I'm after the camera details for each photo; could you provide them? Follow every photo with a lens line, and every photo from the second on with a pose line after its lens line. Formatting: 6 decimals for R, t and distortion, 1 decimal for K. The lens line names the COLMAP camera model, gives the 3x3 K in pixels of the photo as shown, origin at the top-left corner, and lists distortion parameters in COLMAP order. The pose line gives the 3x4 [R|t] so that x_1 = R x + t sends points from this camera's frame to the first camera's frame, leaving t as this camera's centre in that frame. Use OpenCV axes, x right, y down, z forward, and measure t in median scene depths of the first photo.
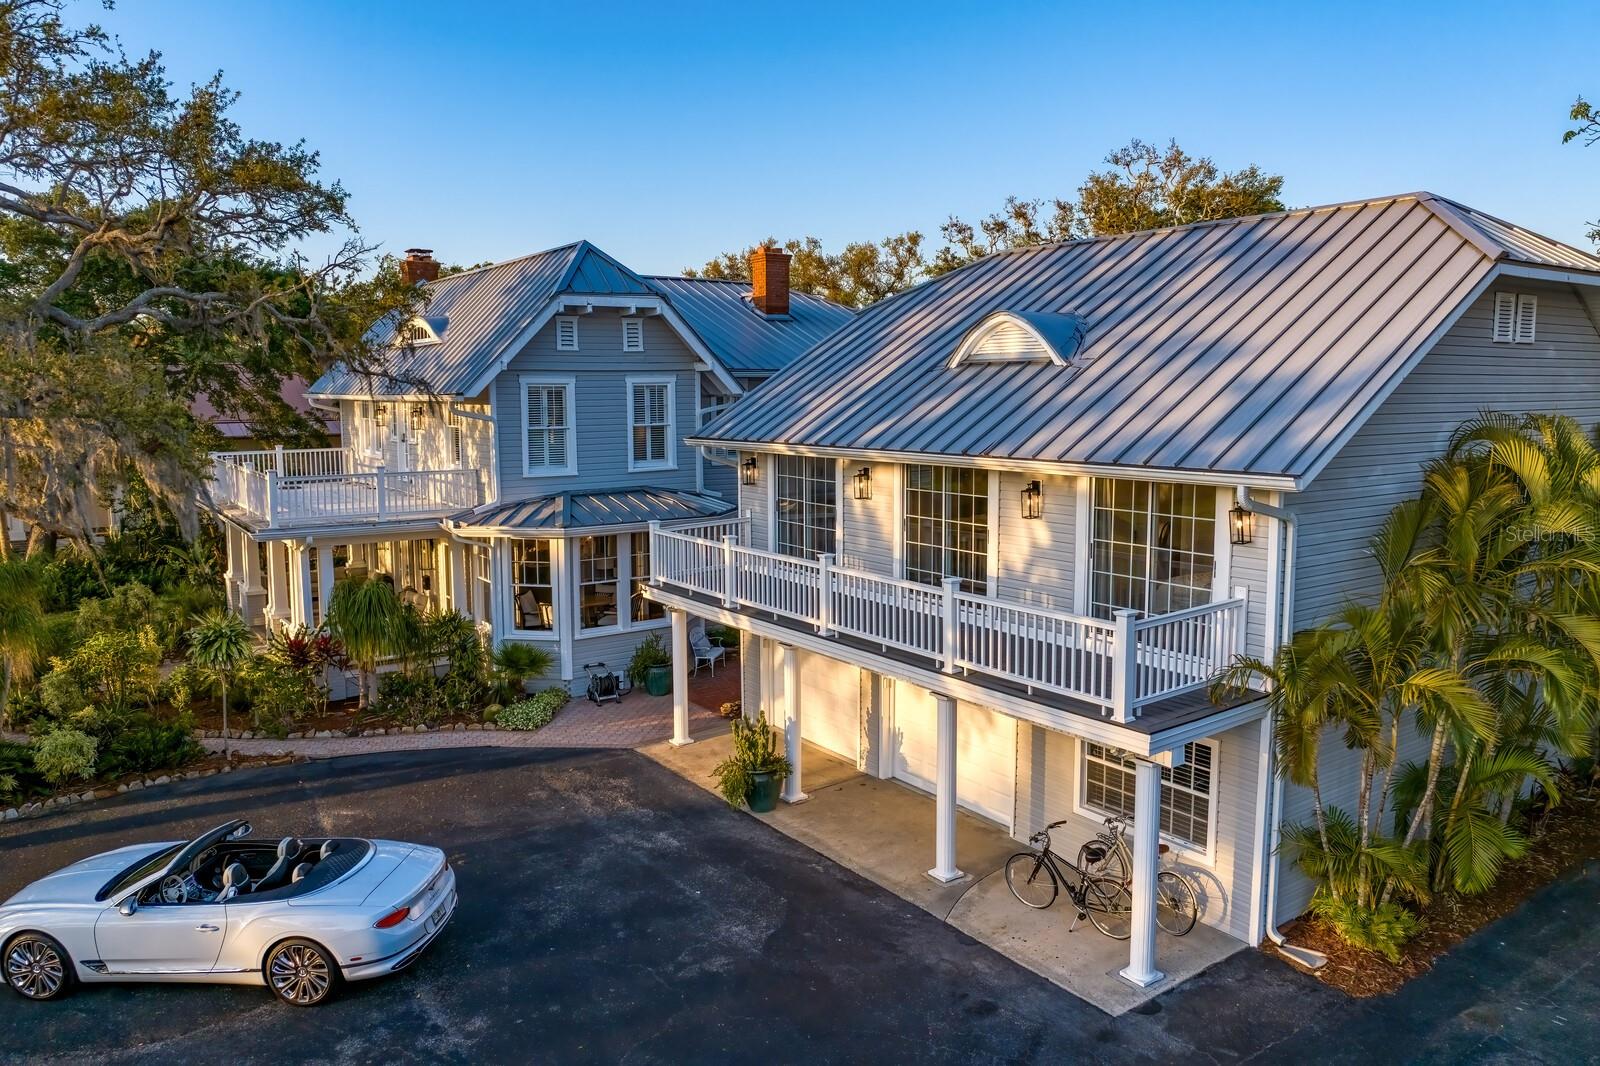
lens RADIAL K [[1128.8, 0, 803.7], [0, 1128.8, 529.4], [0, 0, 1]] dist [-0.056220, 0.023667]
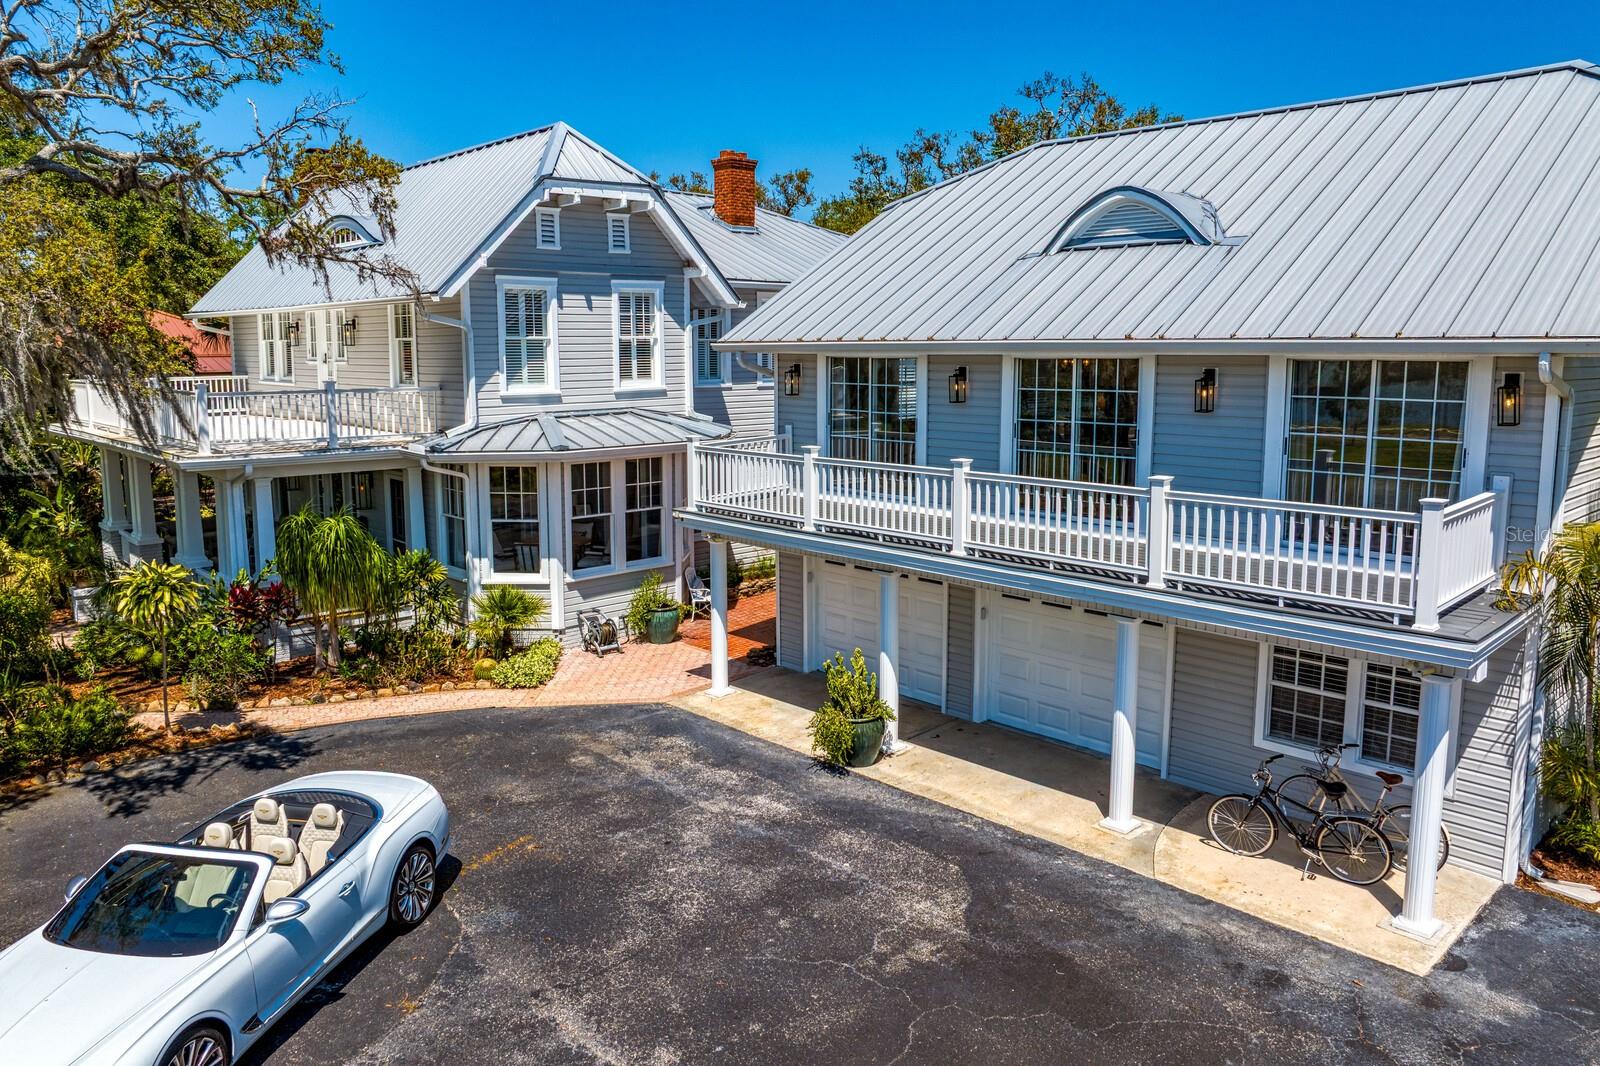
lens RADIAL K [[1128.8, 0, 802.0], [0, 1128.8, 511.2], [0, 0, 1]] dist [-0.056220, 0.023667]
pose [[0.989193, -0.018084, 0.145497, -0.183825], [0.015085, 0.999651, 0.021692, 0.033409], [-0.145838, -0.019263, 0.989121, 0.143983]]
